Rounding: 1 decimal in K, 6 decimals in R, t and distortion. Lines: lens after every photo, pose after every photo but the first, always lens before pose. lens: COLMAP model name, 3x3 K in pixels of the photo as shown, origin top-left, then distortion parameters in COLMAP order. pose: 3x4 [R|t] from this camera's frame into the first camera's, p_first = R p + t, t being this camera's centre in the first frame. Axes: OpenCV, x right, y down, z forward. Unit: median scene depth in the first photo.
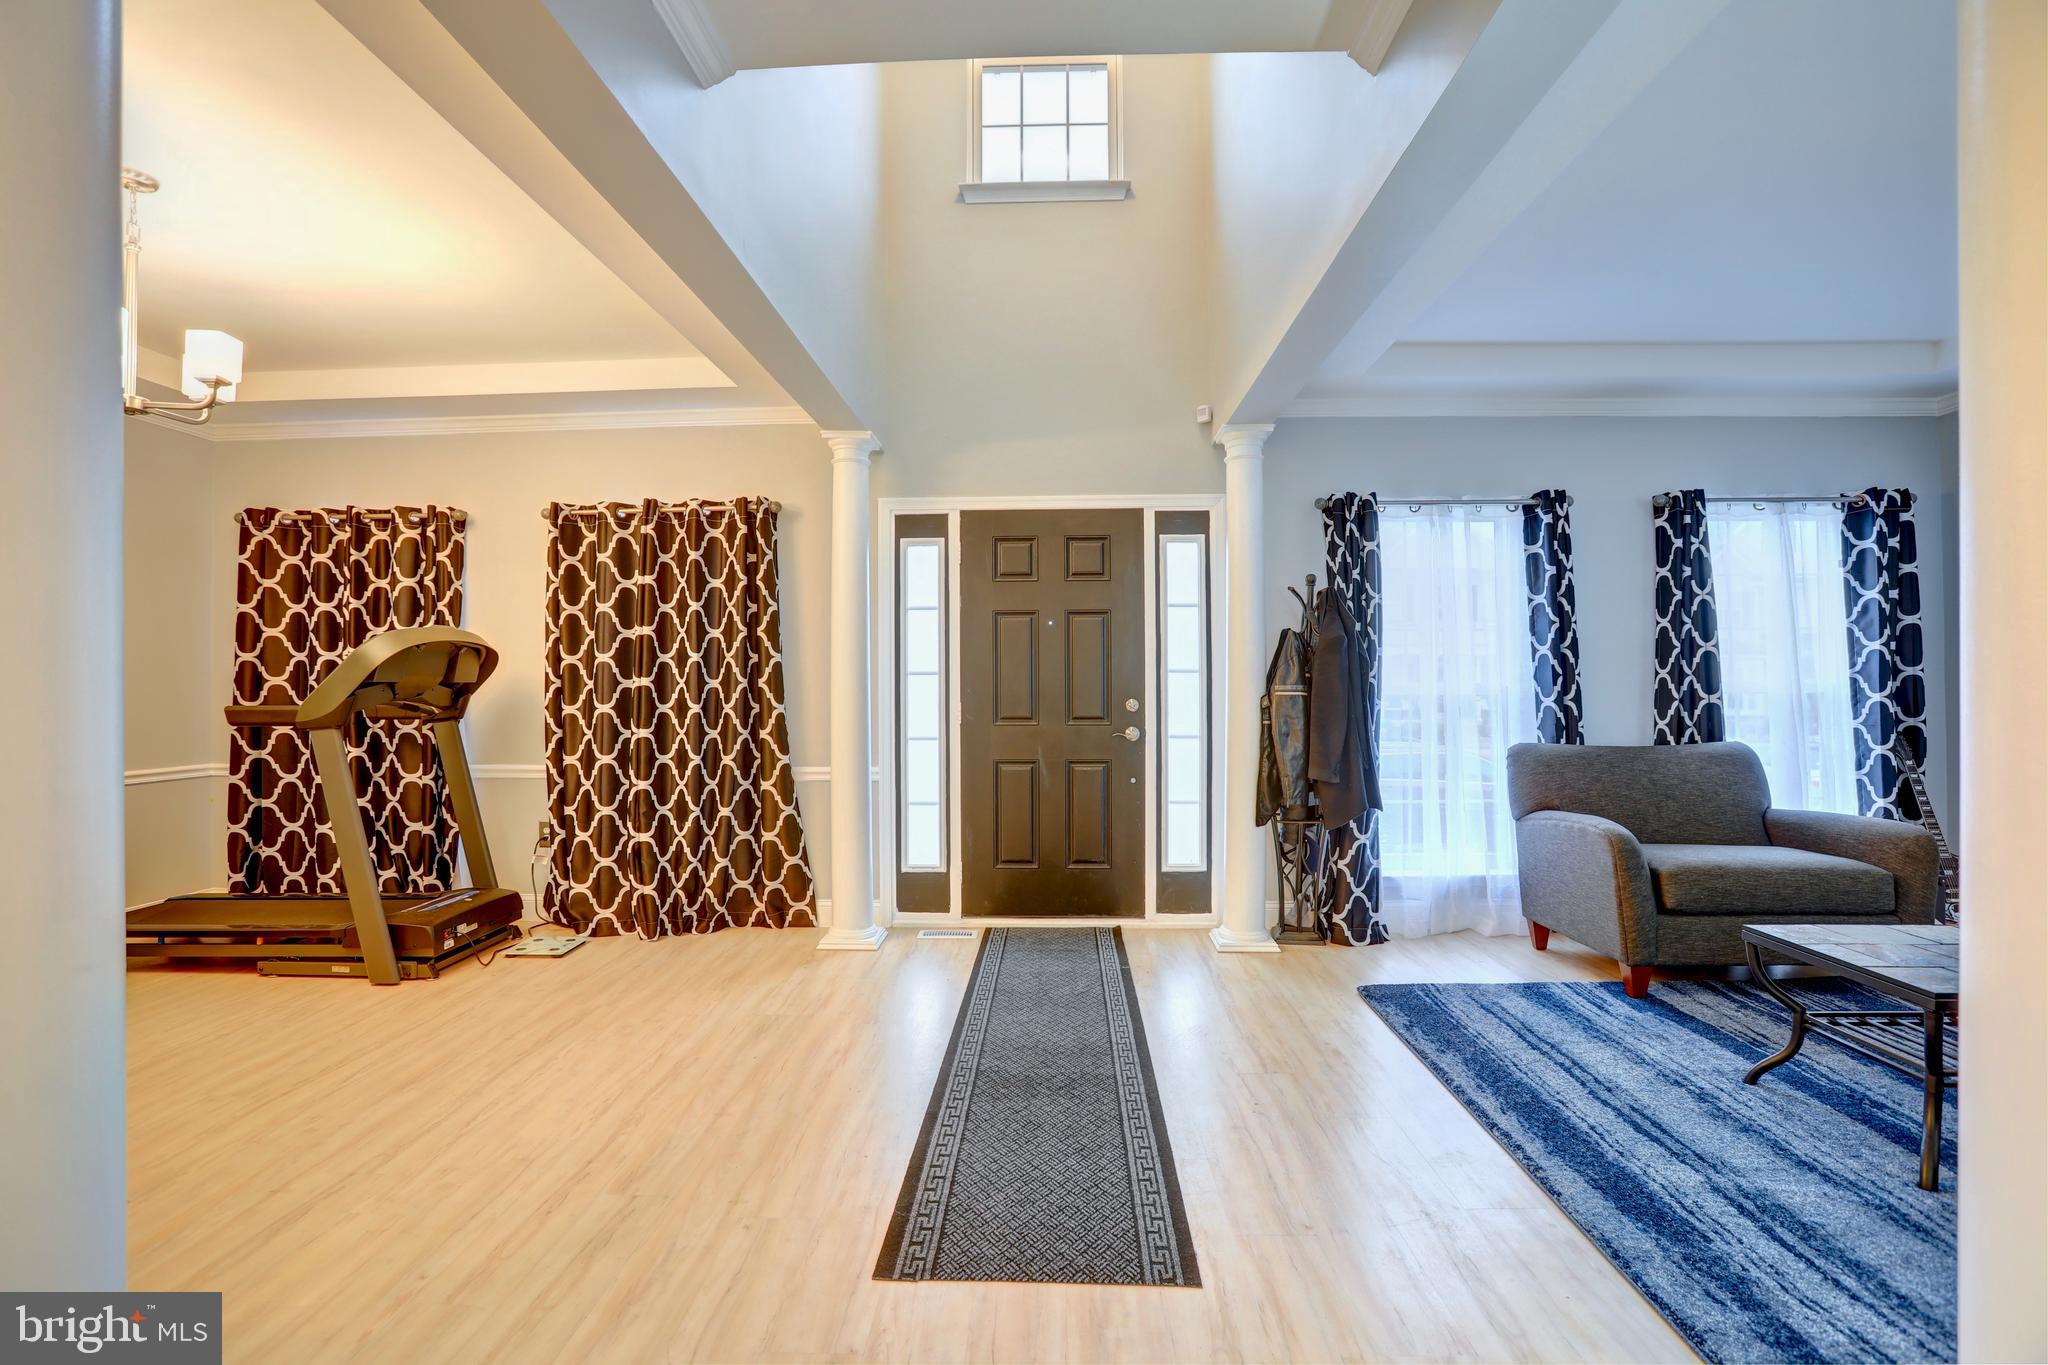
lens RADIAL K [[924.8, 0, 1024.0], [0, 924.8, 682.5], [0, 0, 1]] dist [-0.073748, 0.029982]
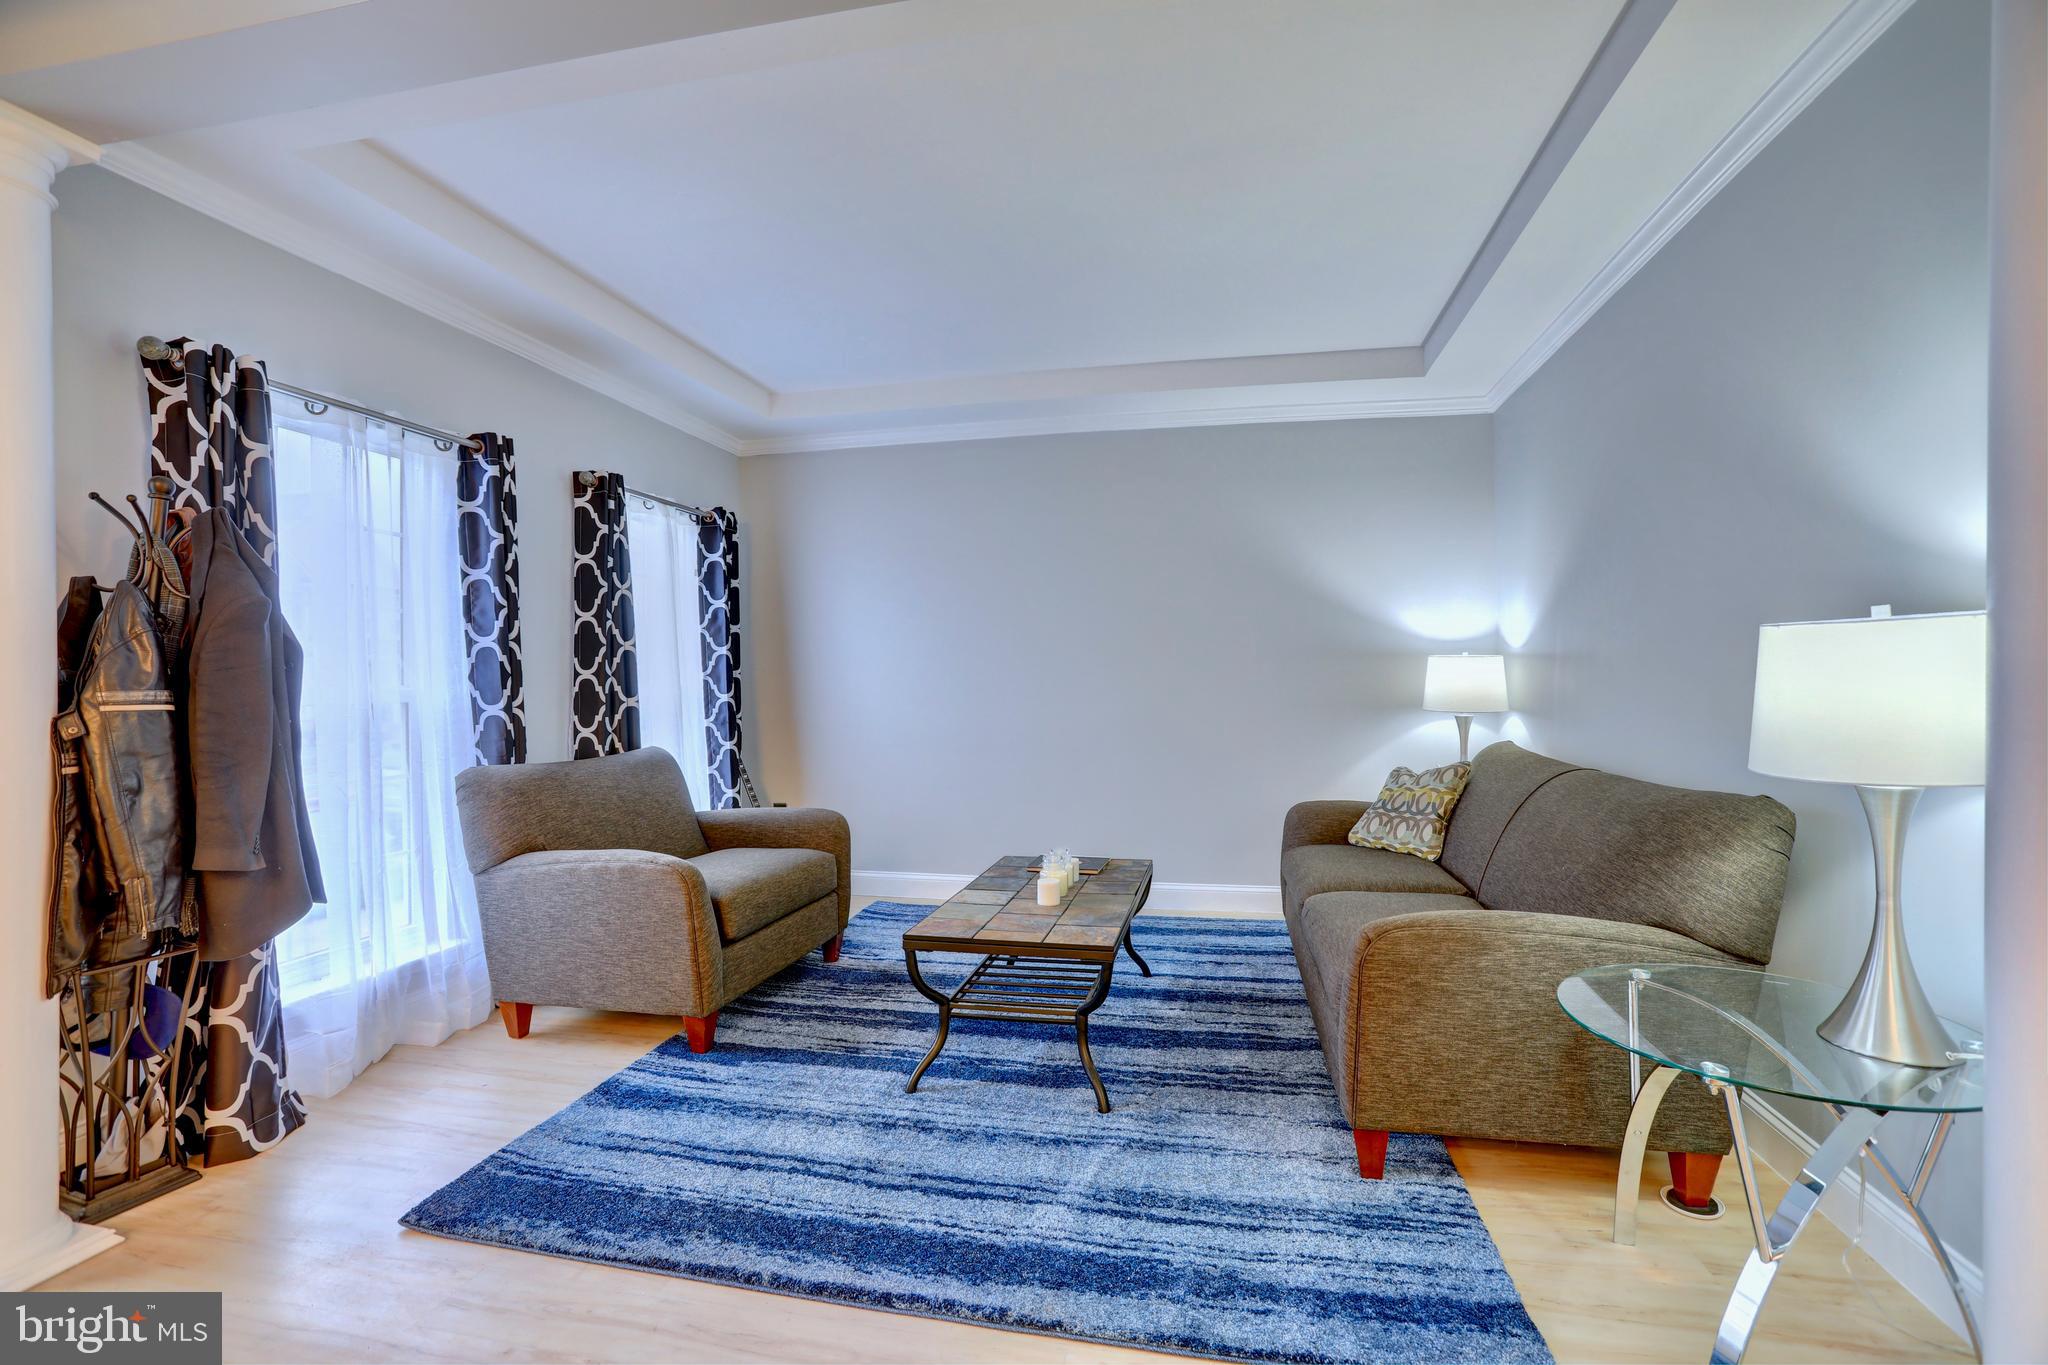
lens RADIAL K [[924.8, 0, 1024.0], [0, 924.8, 682.5], [0, 0, 1]] dist [-0.073748, 0.029982]
pose [[0.172572, 0.000847, 0.984996, -0.094756], [0.004250, 0.999990, -0.001604, 0.000998], [-0.984988, 0.004463, 0.172567, 0.432388]]
